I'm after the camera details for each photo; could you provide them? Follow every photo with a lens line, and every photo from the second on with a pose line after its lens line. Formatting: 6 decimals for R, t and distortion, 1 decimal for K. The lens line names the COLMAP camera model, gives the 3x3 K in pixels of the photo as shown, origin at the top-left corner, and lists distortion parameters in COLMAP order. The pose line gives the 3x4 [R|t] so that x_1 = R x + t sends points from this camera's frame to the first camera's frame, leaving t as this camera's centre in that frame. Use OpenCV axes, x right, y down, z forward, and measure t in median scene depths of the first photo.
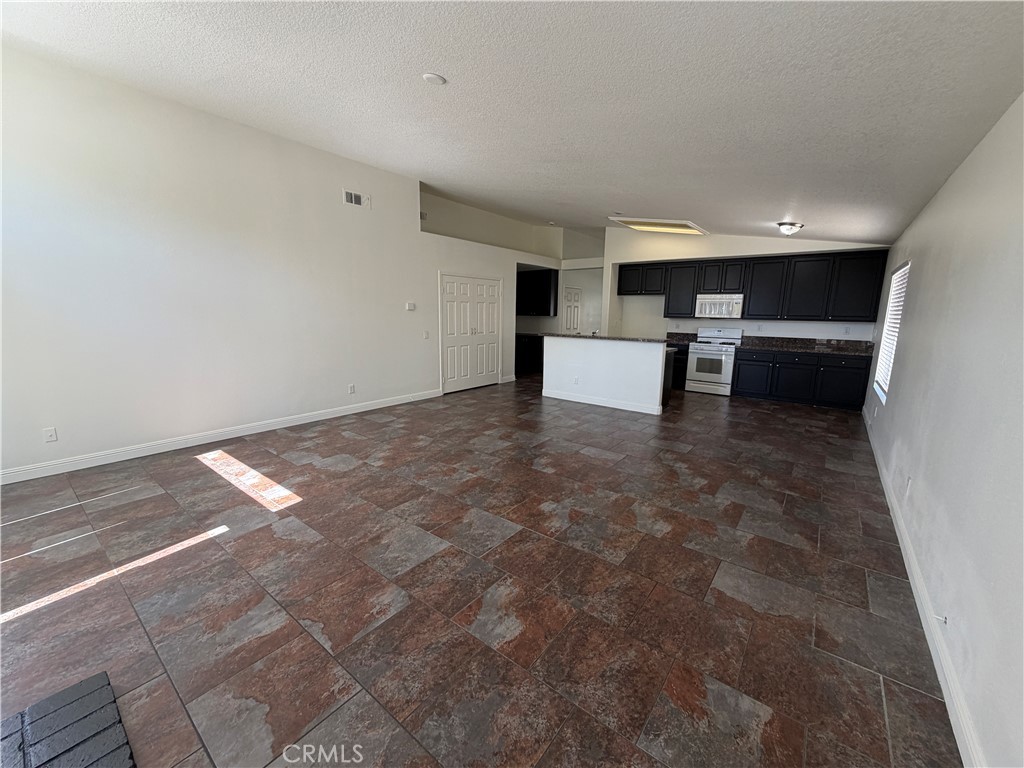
lens RADIAL K [[407.9, 0, 509.4], [0, 407.9, 378.6], [0, 0, 1]] dist [0.000102, 0.000303]
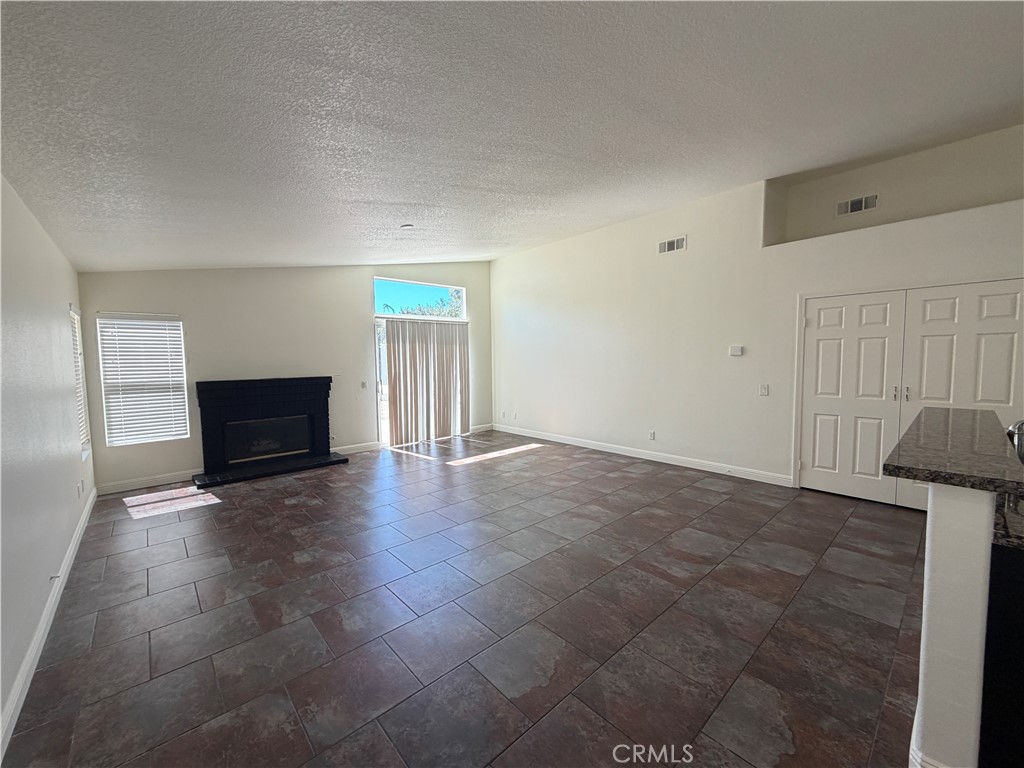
lens RADIAL K [[407.9, 0, 509.4], [0, 407.9, 378.6], [0, 0, 1]] dist [0.000102, 0.000303]
pose [[-0.171955, 0.041199, -0.984243, 0.782229], [-0.150322, 0.986327, 0.067549, -0.151965], [0.973568, 0.159569, -0.163410, 0.967057]]
